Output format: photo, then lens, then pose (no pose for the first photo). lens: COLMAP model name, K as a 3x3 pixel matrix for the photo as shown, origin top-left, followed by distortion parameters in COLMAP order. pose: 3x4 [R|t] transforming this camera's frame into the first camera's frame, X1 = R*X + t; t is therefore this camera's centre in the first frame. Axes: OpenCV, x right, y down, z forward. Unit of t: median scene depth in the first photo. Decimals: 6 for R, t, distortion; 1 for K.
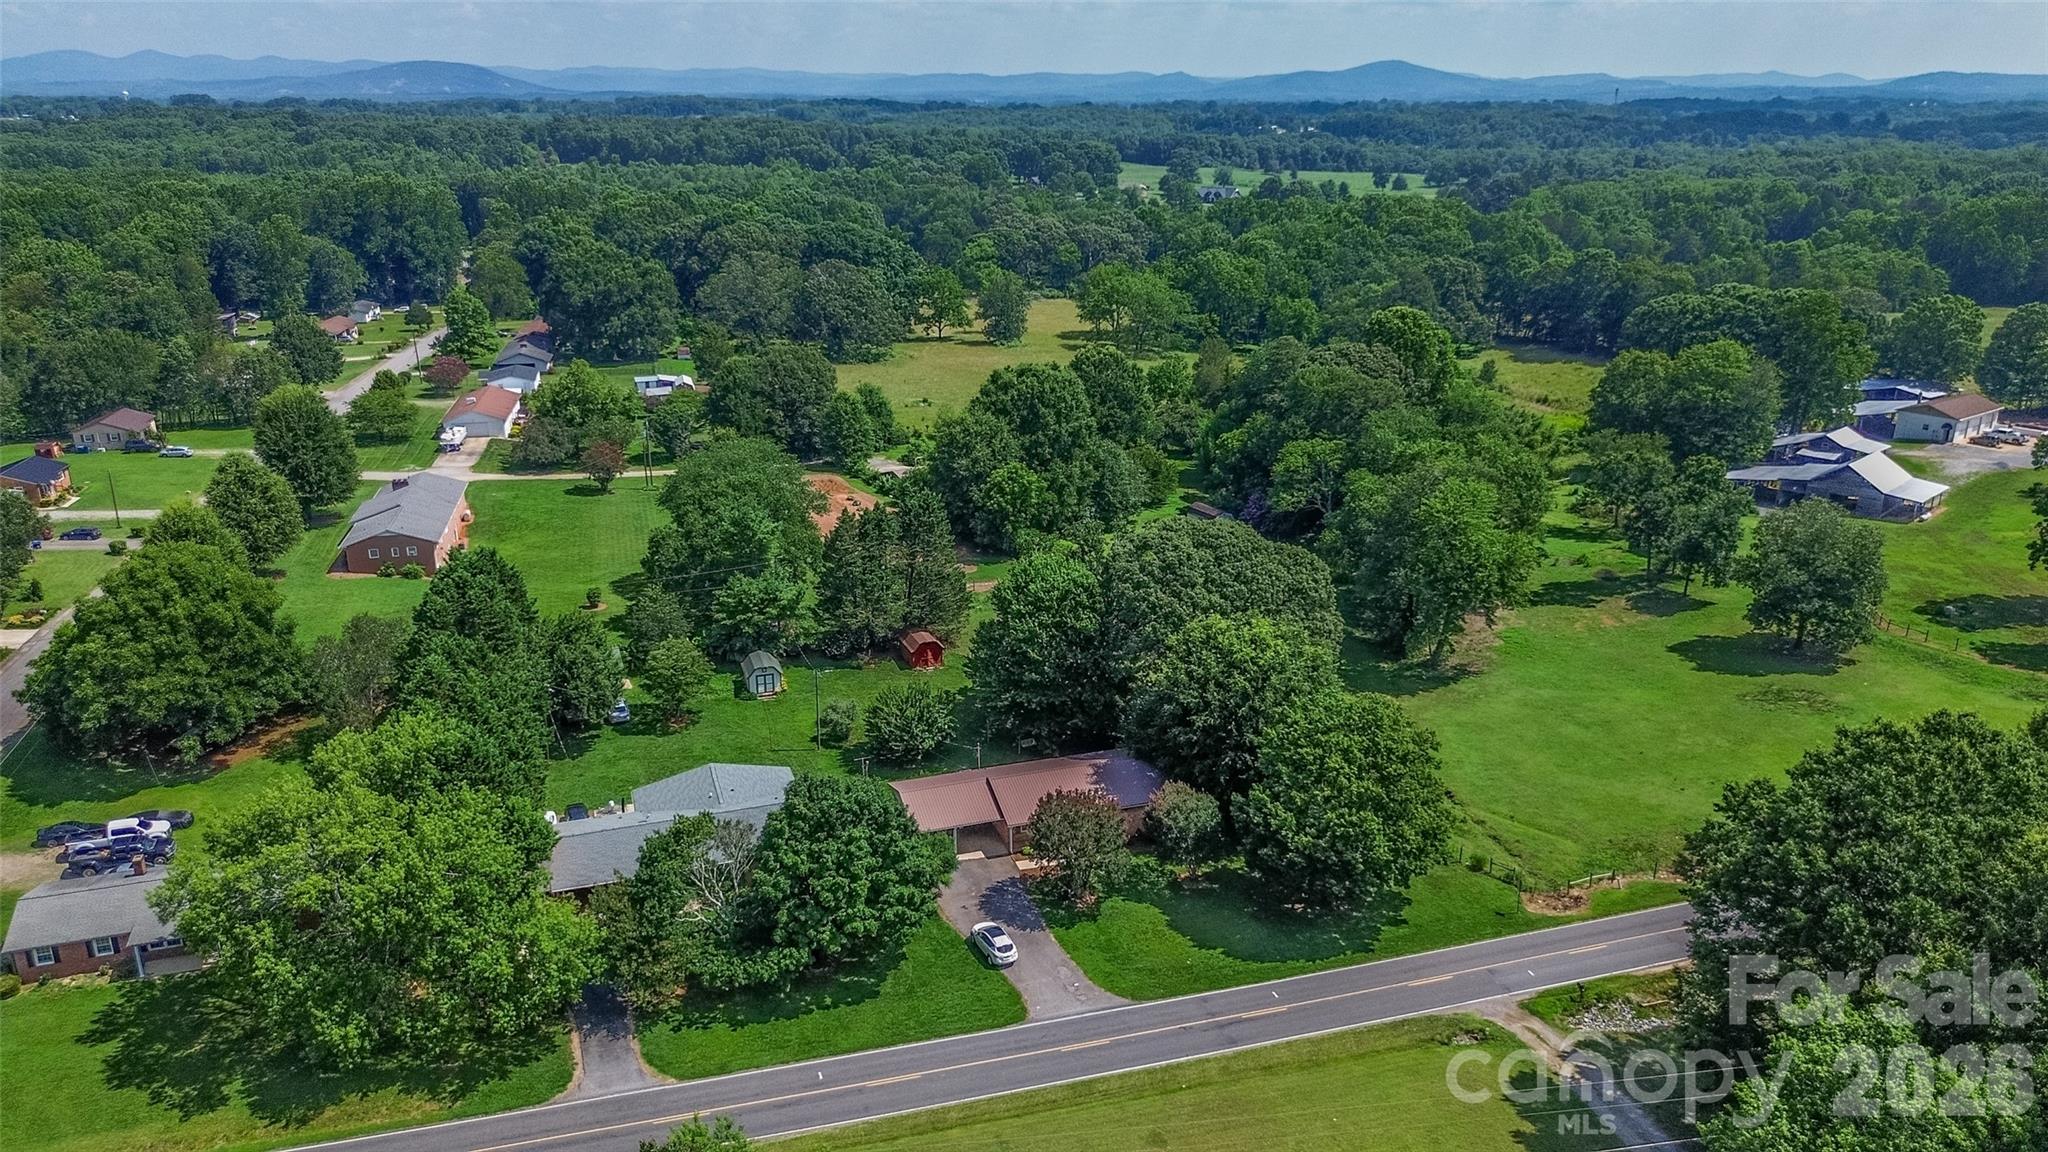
lens RADIAL K [[1467.3, 0, 1025.3], [0, 1467.3, 568.6], [0, 0, 1]] dist [0.062095, -0.061630]
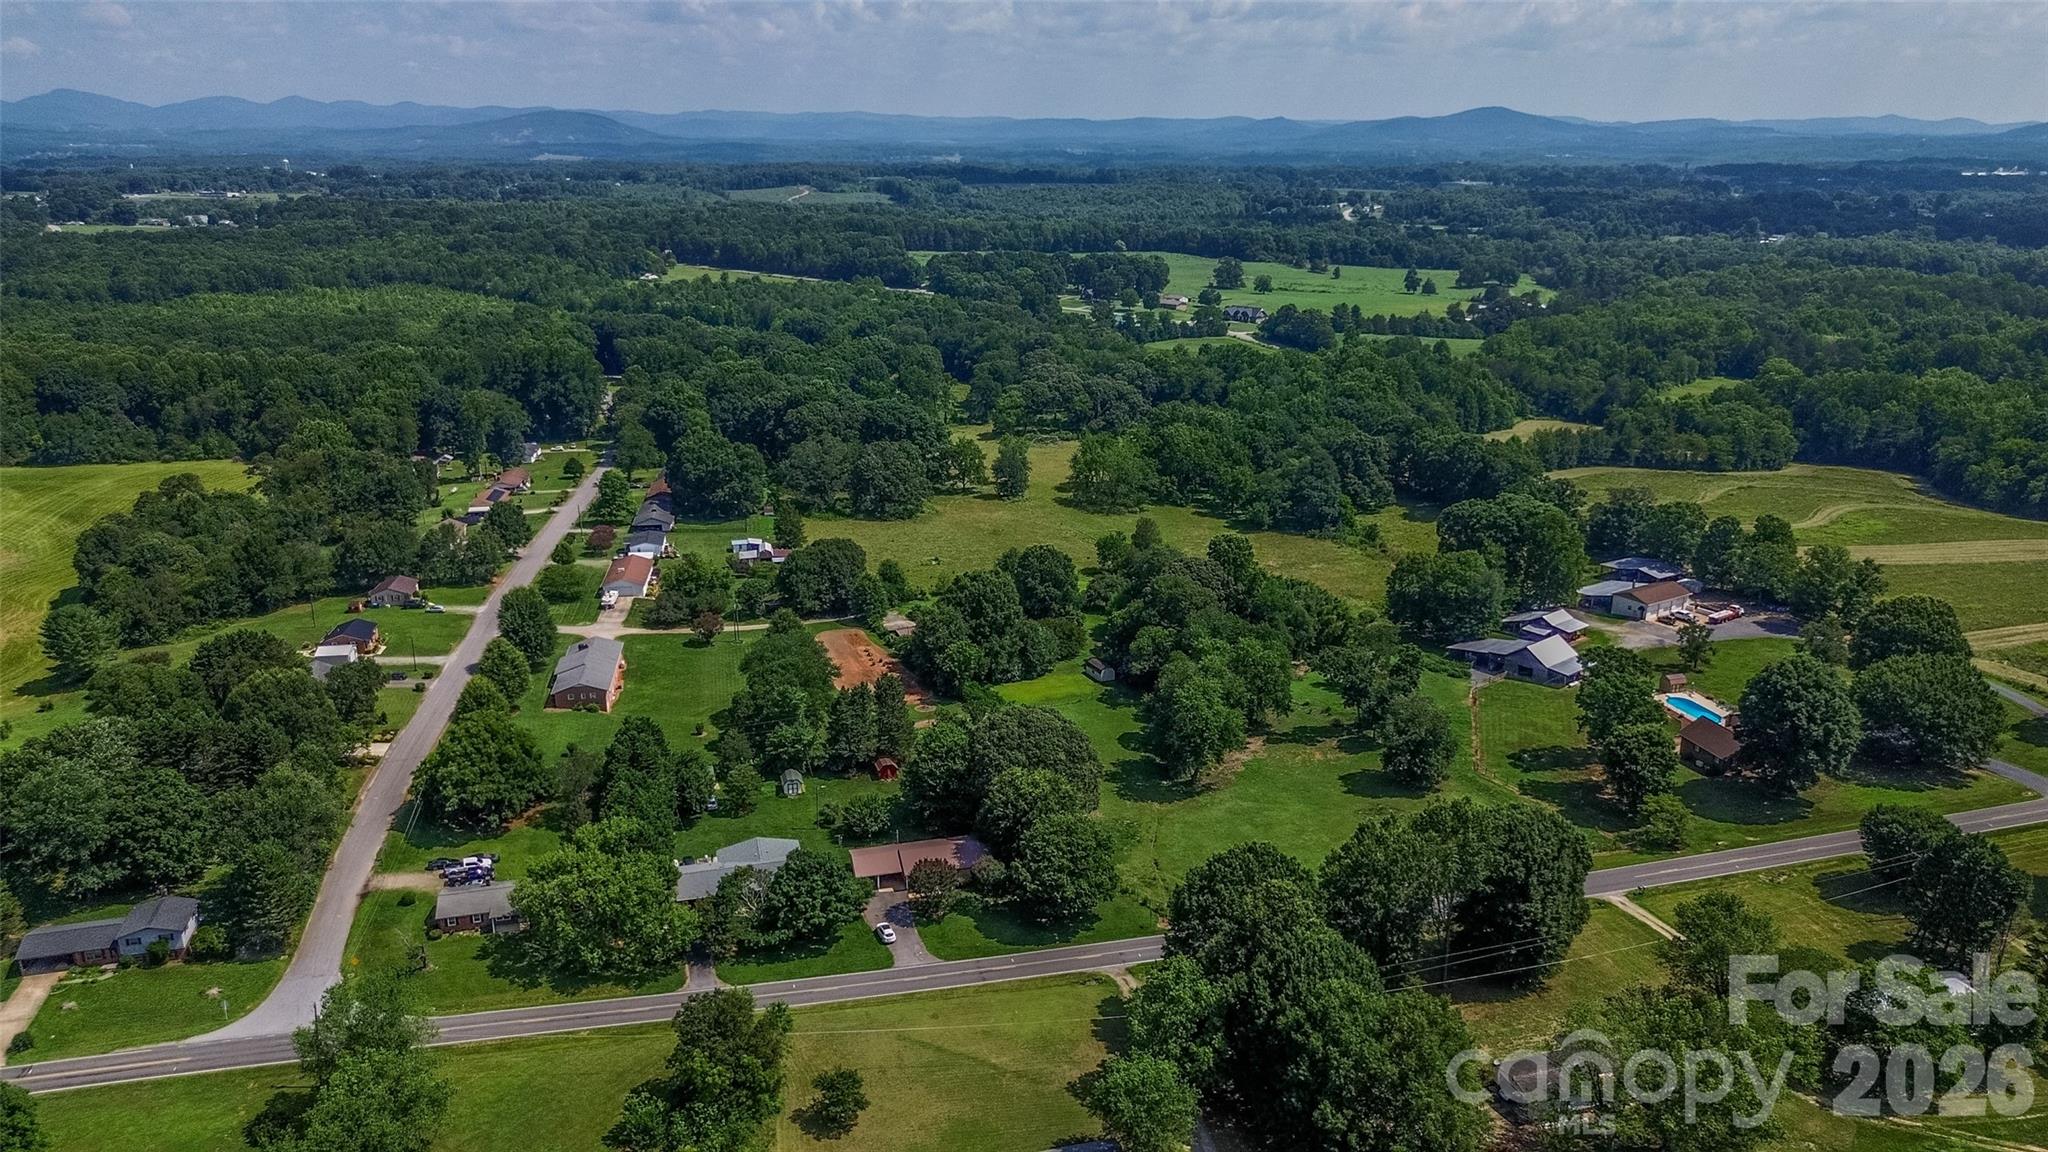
lens RADIAL K [[1467.3, 0, 1029.7], [0, 1467.3, 565.8], [0, 0, 1]] dist [0.062095, -0.061630]
pose [[0.997876, 0.020151, -0.061947, 0.240131], [-0.021669, 0.999479, -0.023937, -0.173836], [0.061432, 0.025229, 0.997792, -0.859556]]
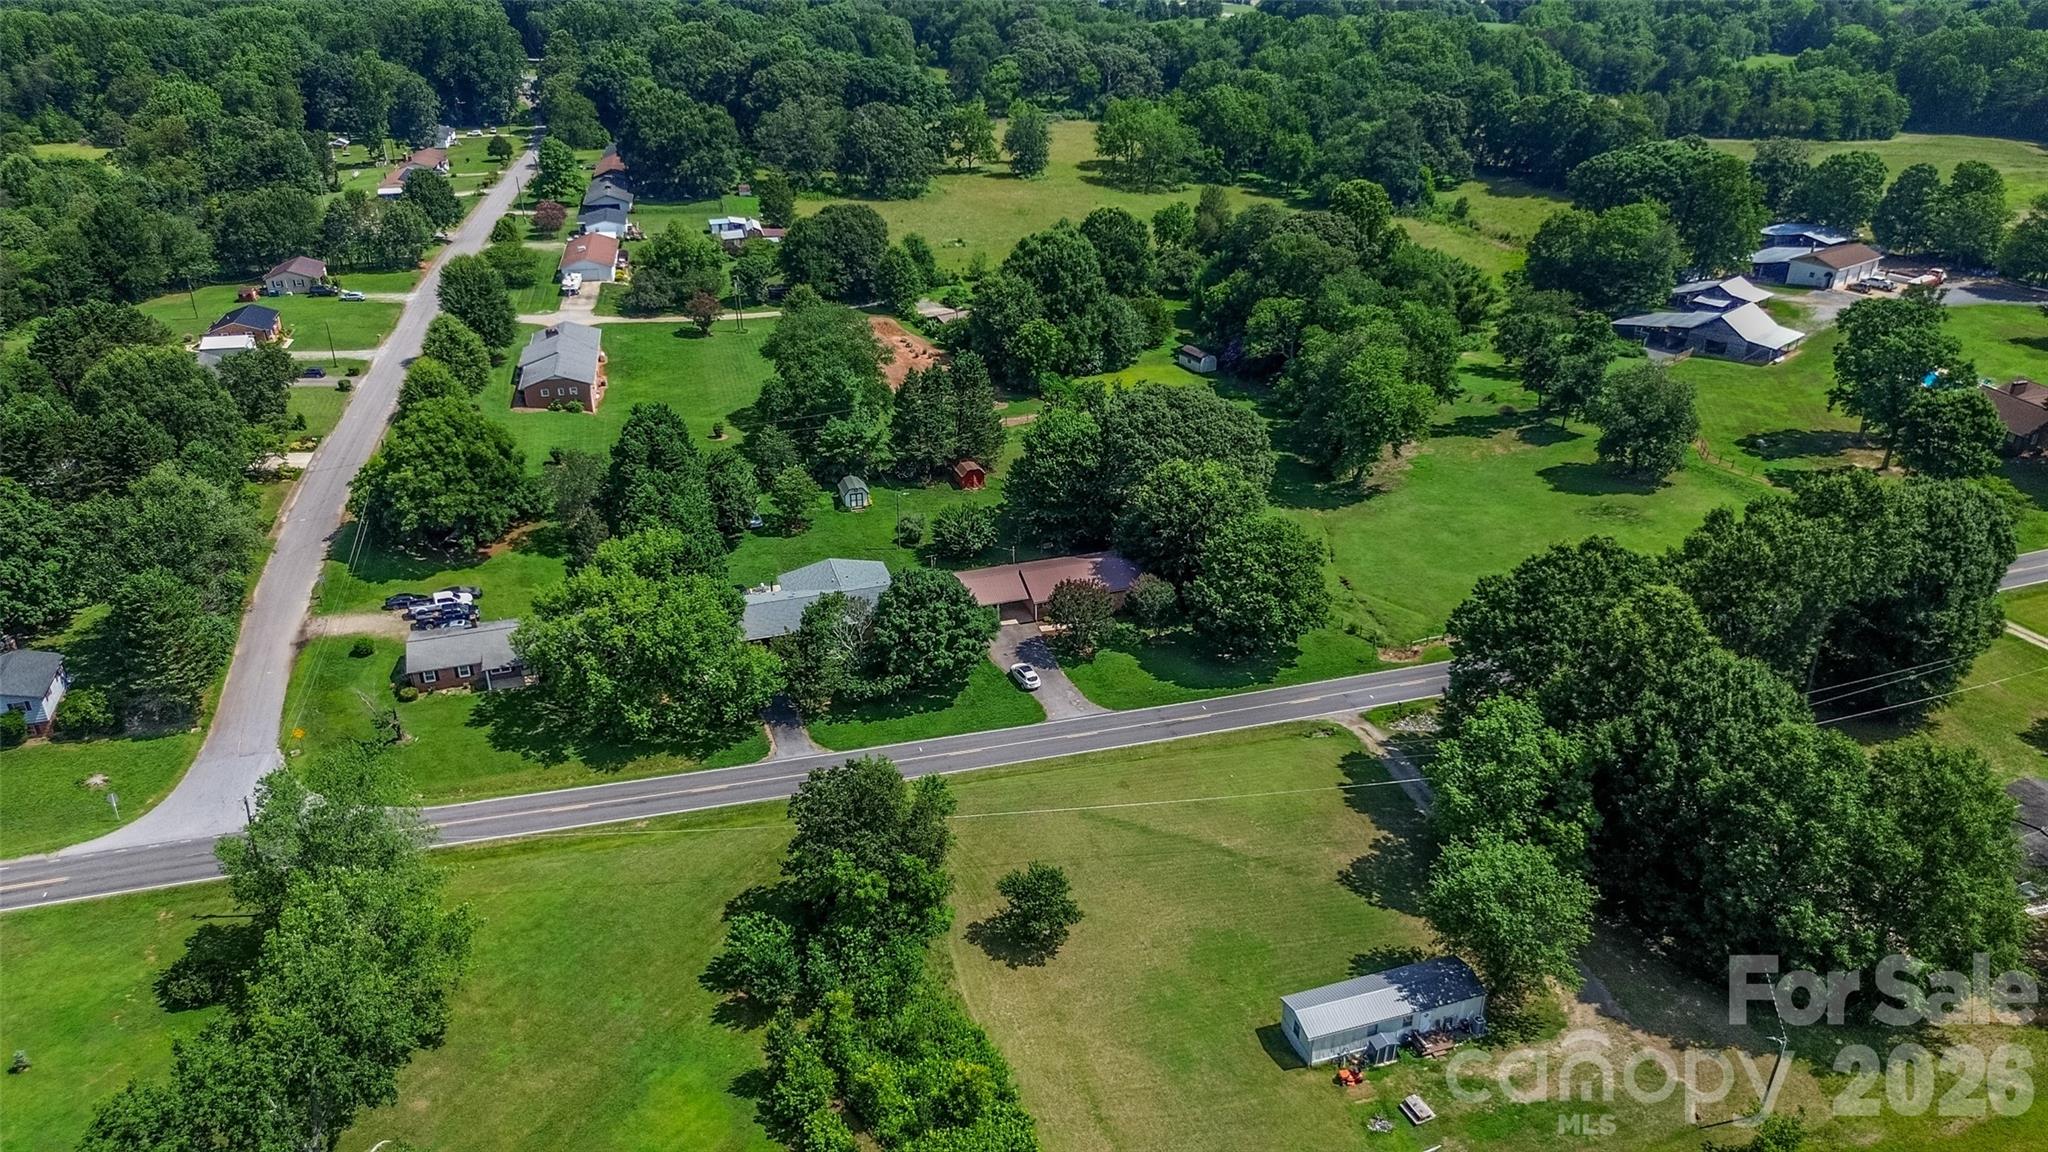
lens RADIAL K [[1467.3, 0, 1027.0], [0, 1467.3, 573.9], [0, 0, 1]] dist [0.062095, -0.061630]
pose [[0.999914, 0.006743, -0.011225, -0.002342], [-0.004996, 0.988831, 0.148959, -0.064776], [0.012104, -0.148891, 0.988780, -0.403337]]
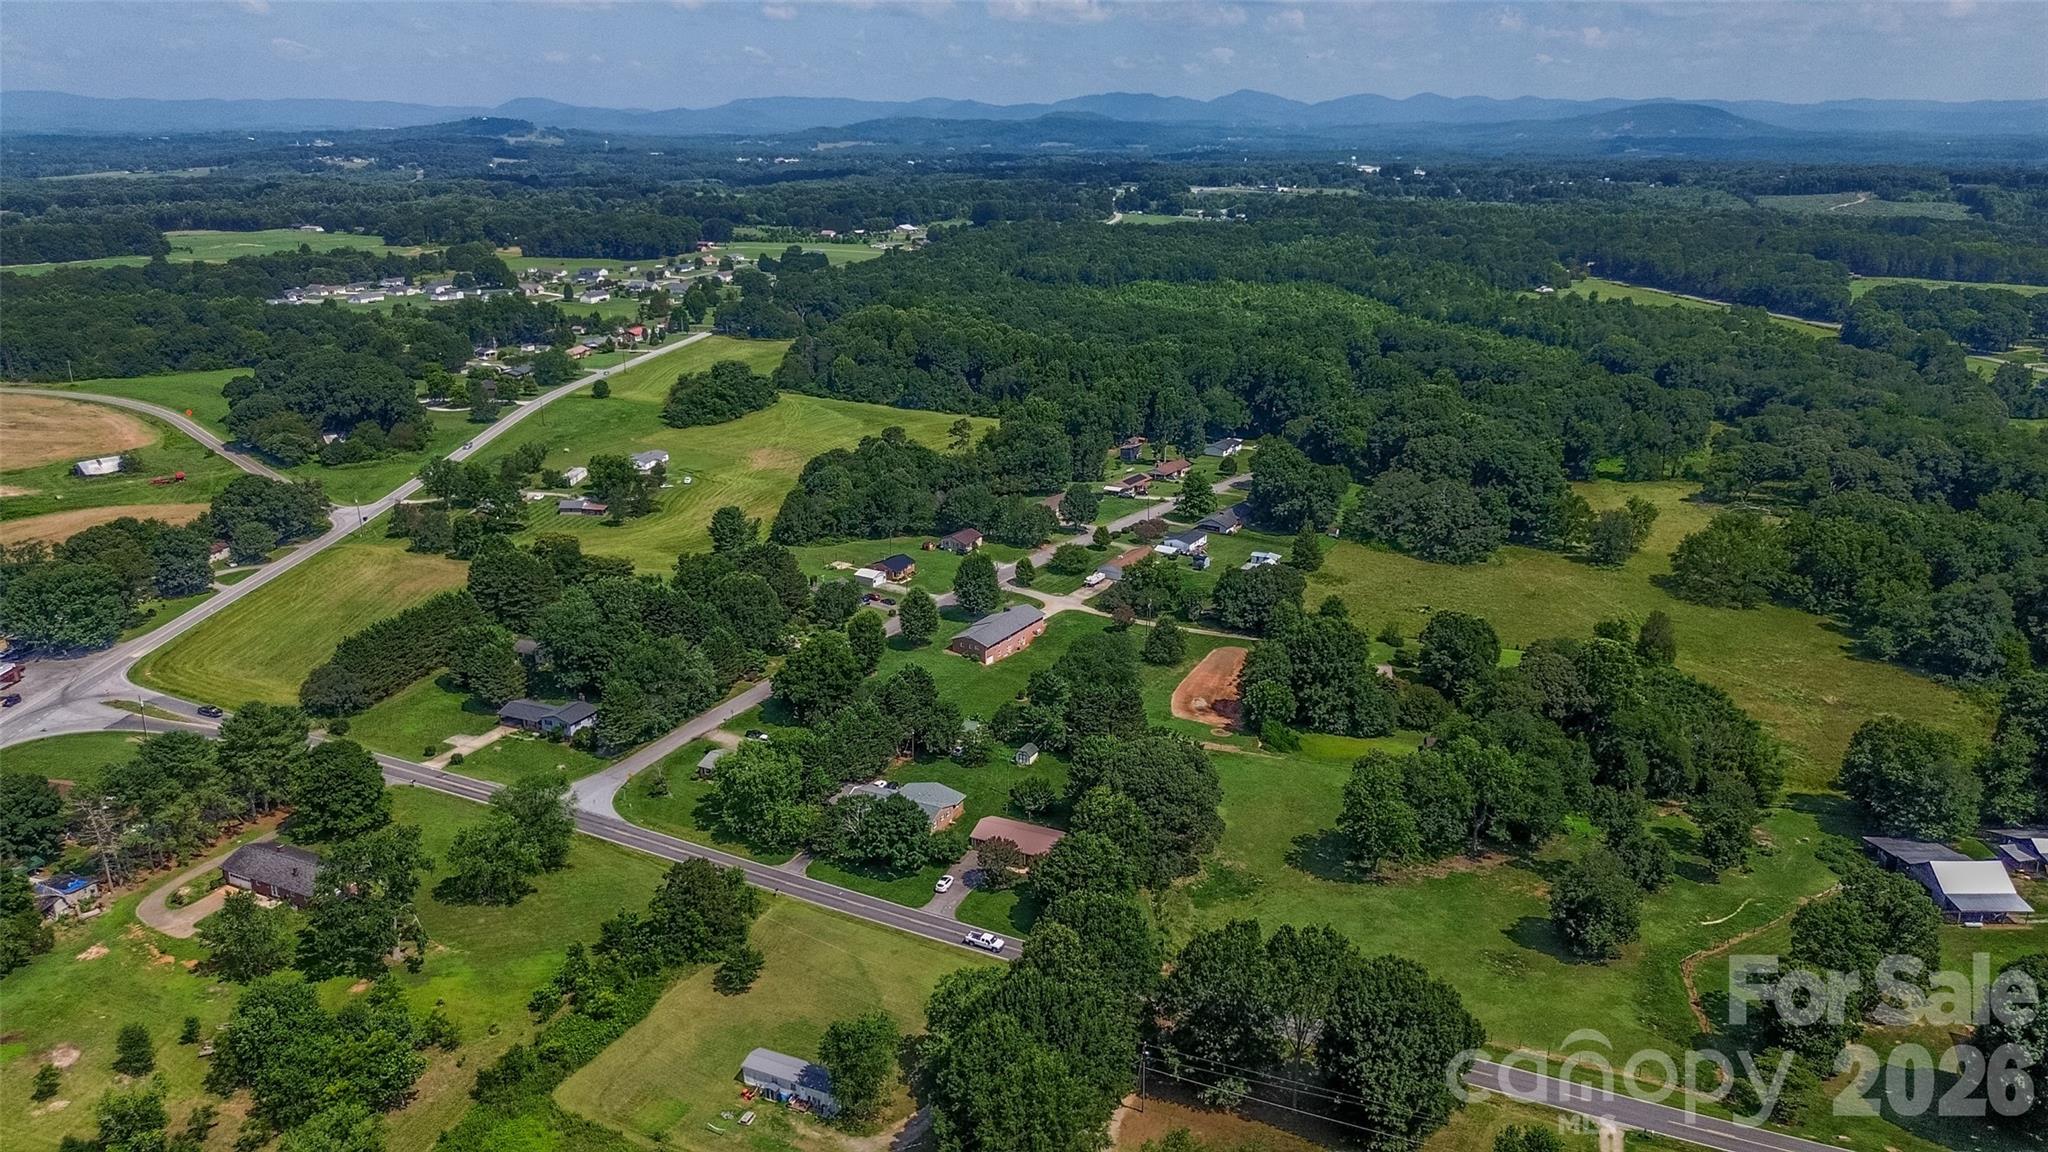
lens RADIAL K [[1467.3, 0, 1022.9], [0, 1467.3, 566.6], [0, 0, 1]] dist [0.062095, -0.061630]
pose [[0.718106, 0.206086, -0.664720, 1.281737], [-0.218266, 0.973650, 0.066070, -0.362900], [0.660821, 0.097641, 0.744166, -0.636291]]
